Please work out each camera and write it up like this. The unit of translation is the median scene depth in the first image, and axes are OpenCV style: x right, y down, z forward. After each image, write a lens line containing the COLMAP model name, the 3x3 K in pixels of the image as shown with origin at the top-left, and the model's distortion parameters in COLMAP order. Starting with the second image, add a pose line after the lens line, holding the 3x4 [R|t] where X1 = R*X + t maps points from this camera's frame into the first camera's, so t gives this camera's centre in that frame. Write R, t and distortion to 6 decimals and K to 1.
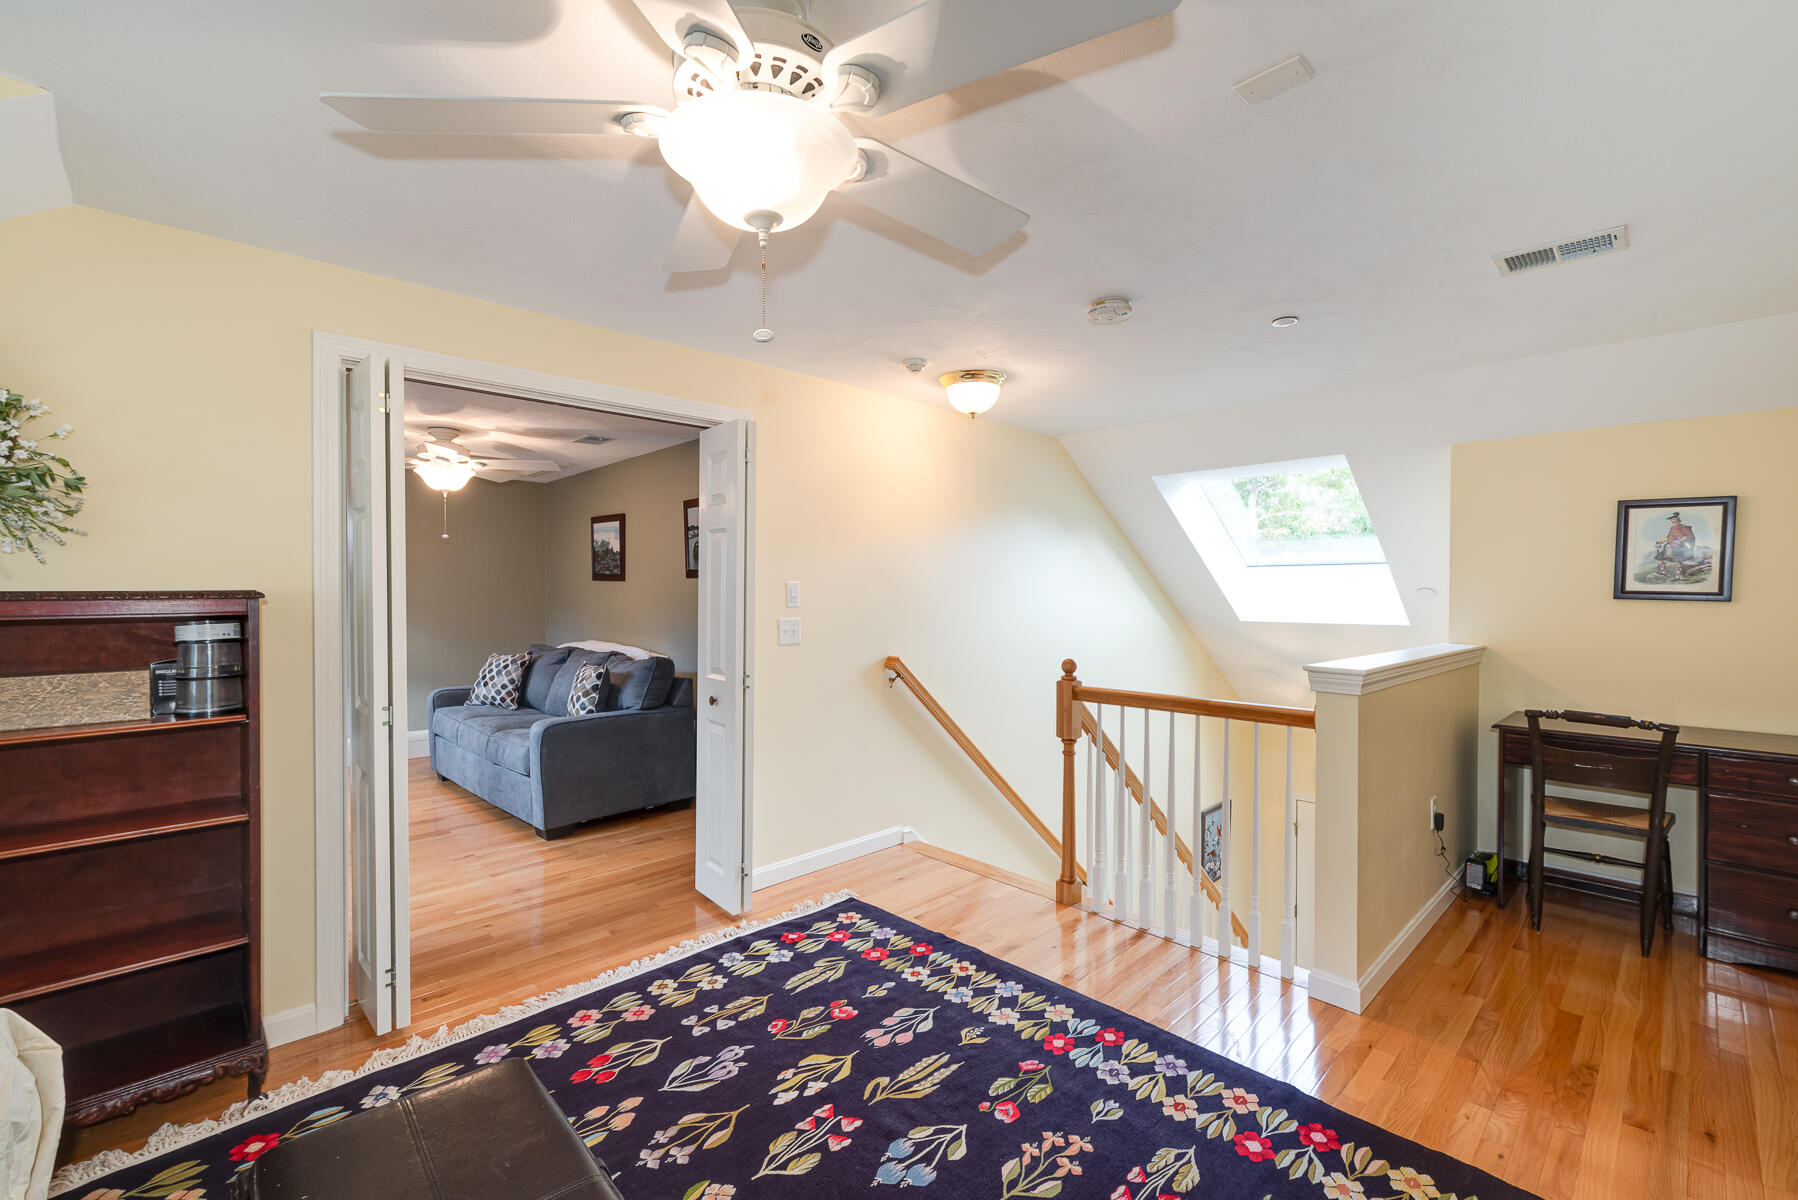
lens RADIAL K [[775.7, 0, 890.8], [0, 775.7, 604.2], [0, 0, 1]] dist [0.001230, -0.000438]
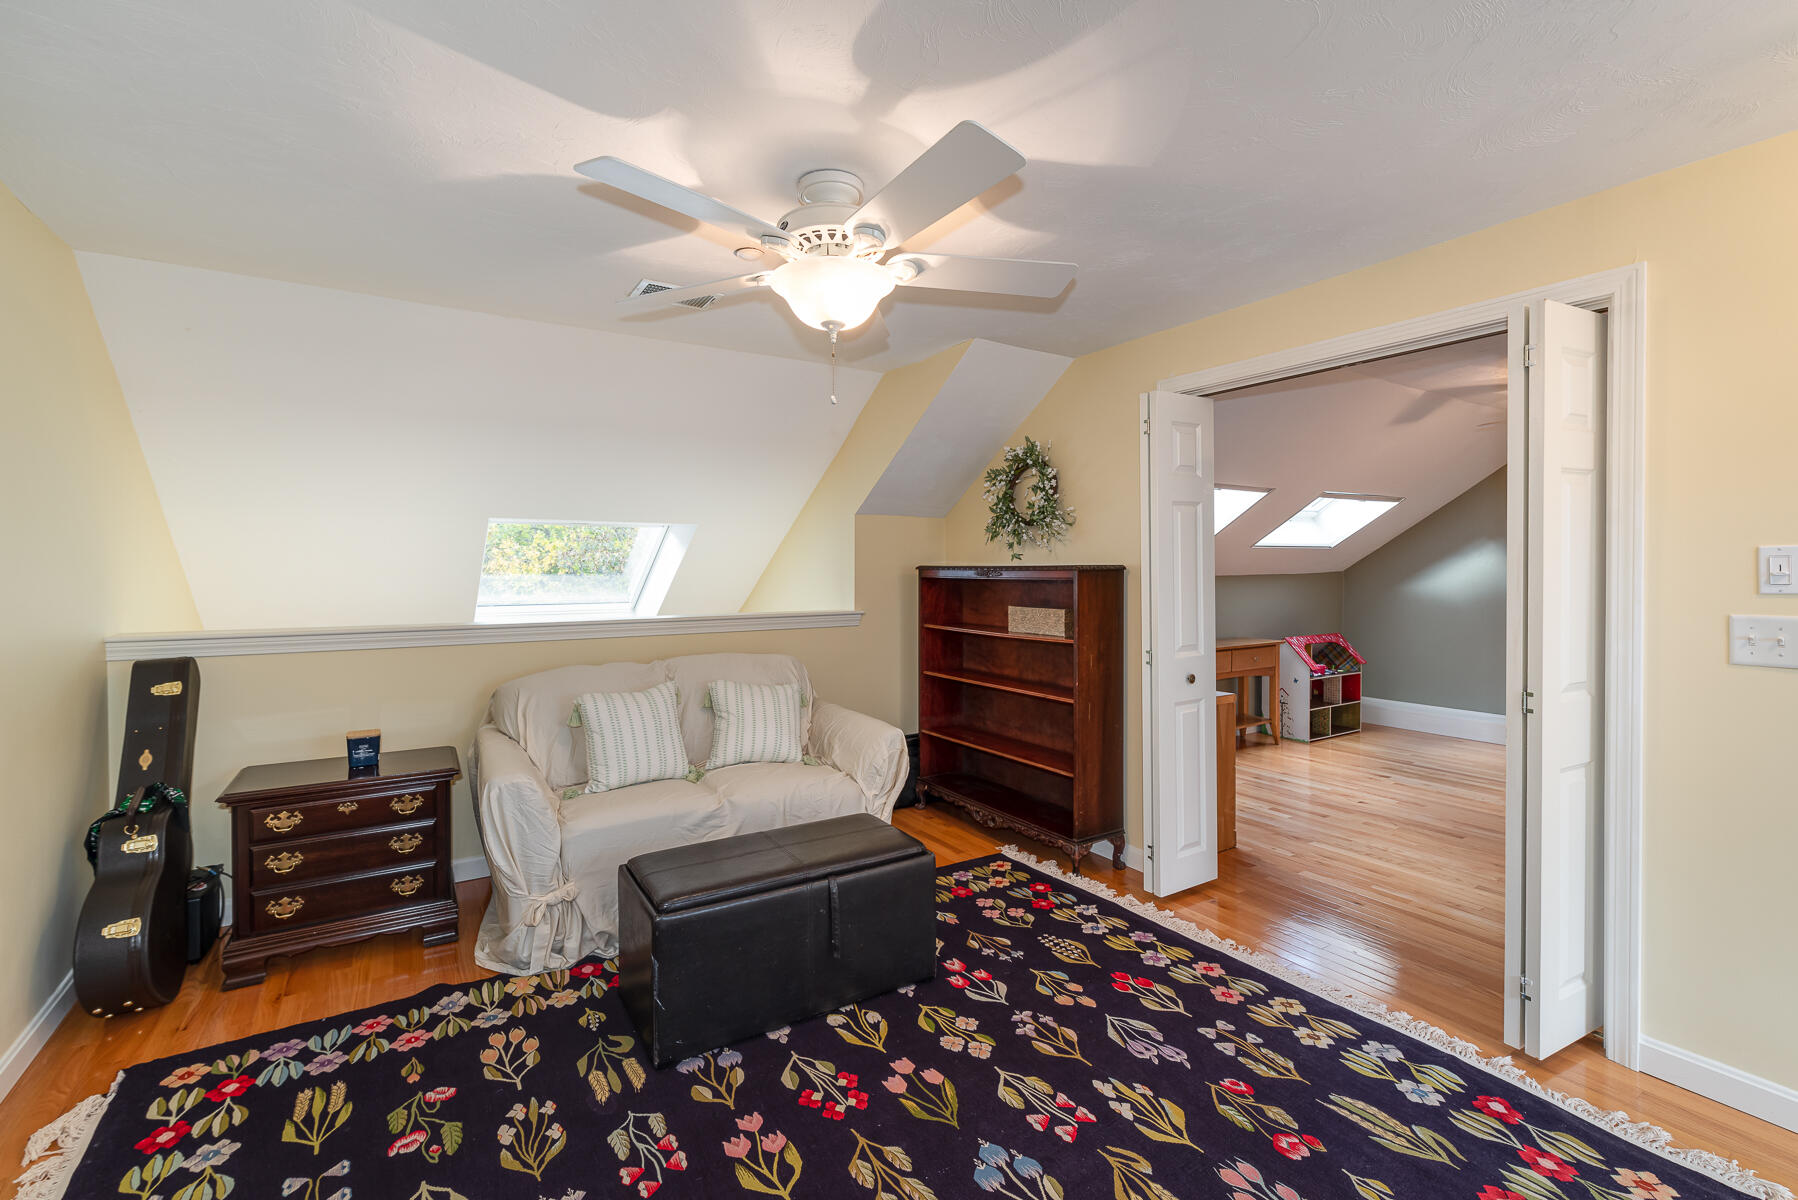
lens RADIAL K [[775.7, 0, 888.0], [0, 775.7, 566.1], [0, 0, 1]] dist [0.001230, -0.000438]
pose [[-0.197000, -0.001320, -0.980403, 0.717973], [-0.013887, 0.999903, 0.001444, -0.011578], [0.980305, 0.013899, -0.197000, 0.758447]]
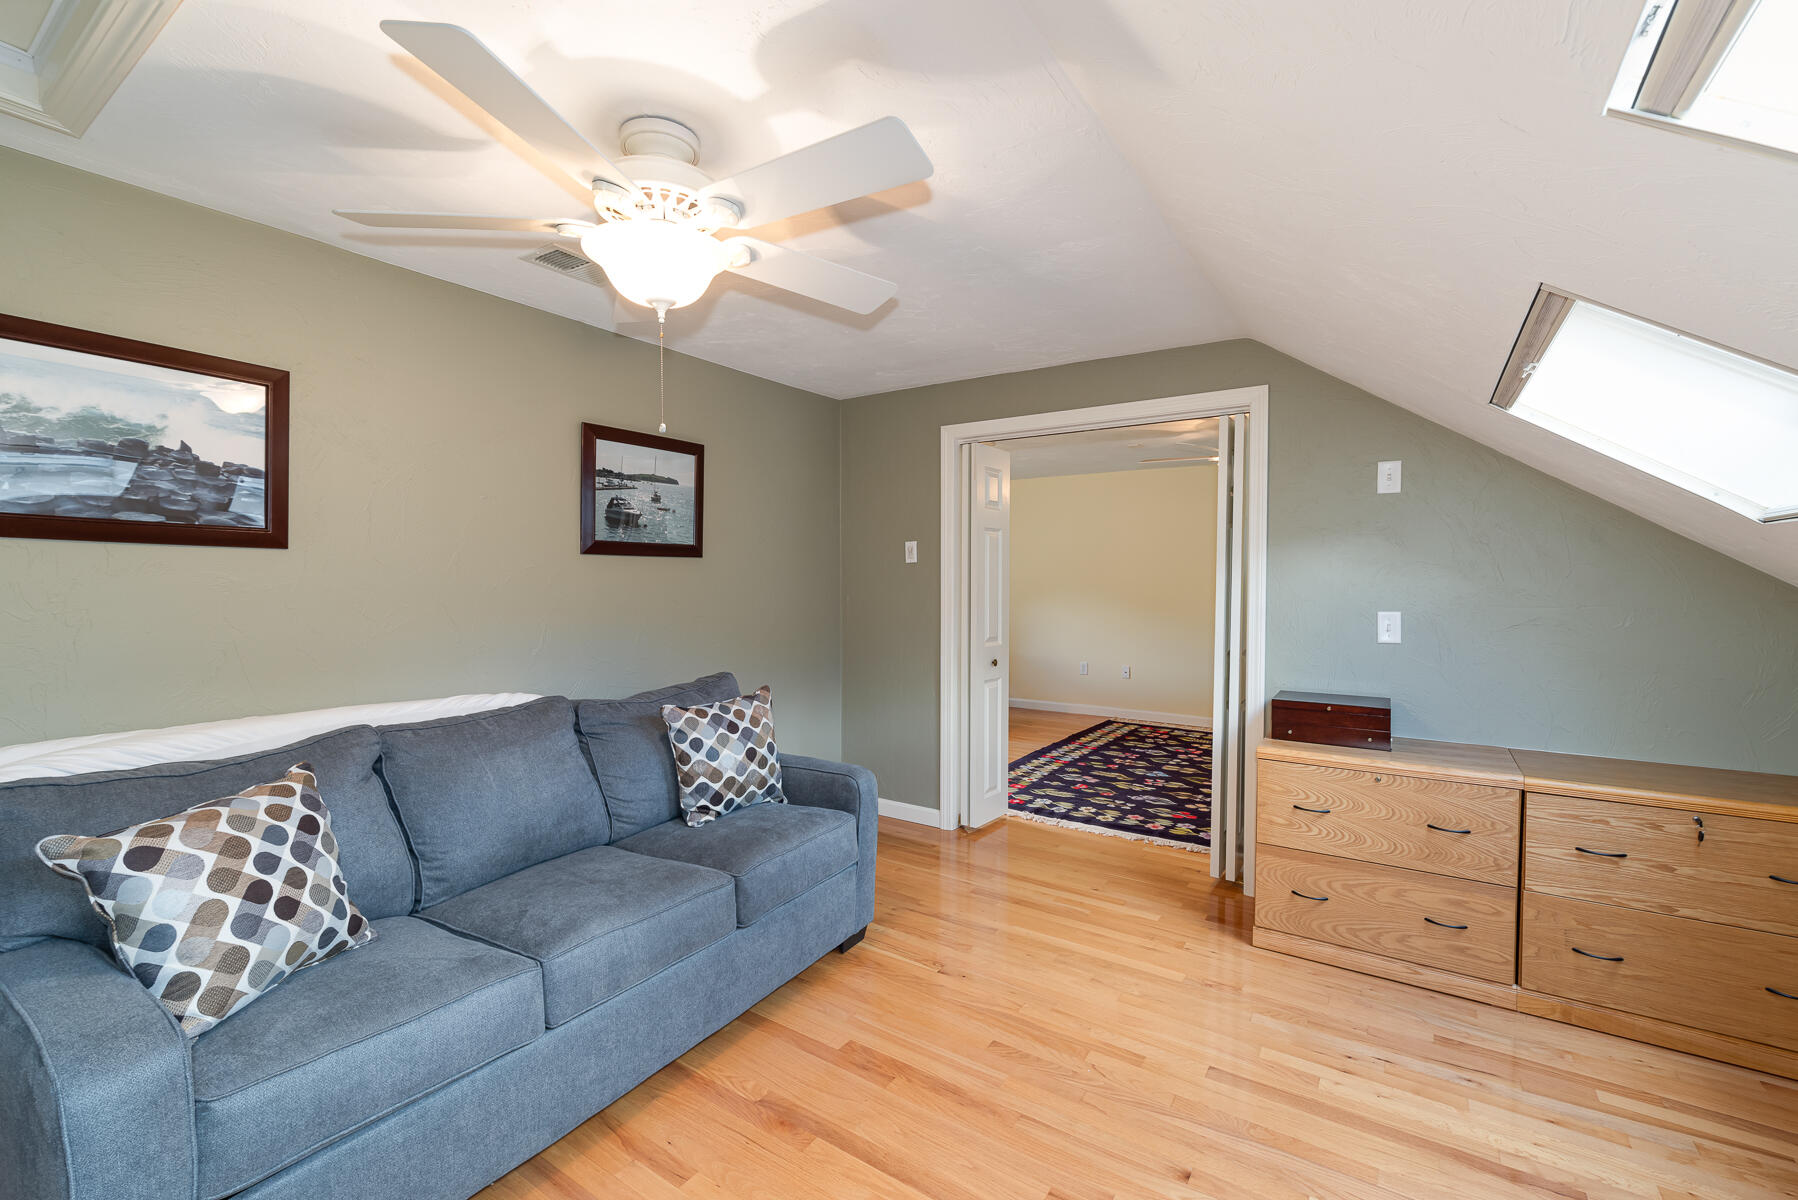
lens RADIAL K [[775.7, 0, 900.1], [0, 775.7, 592.8], [0, 0, 1]] dist [0.001230, -0.000438]
pose [[-0.231954, -0.018217, 0.972556, -1.872140], [0.018002, 0.999573, 0.023017, -0.026875], [-0.972560, 0.022847, -0.231527, 1.888644]]
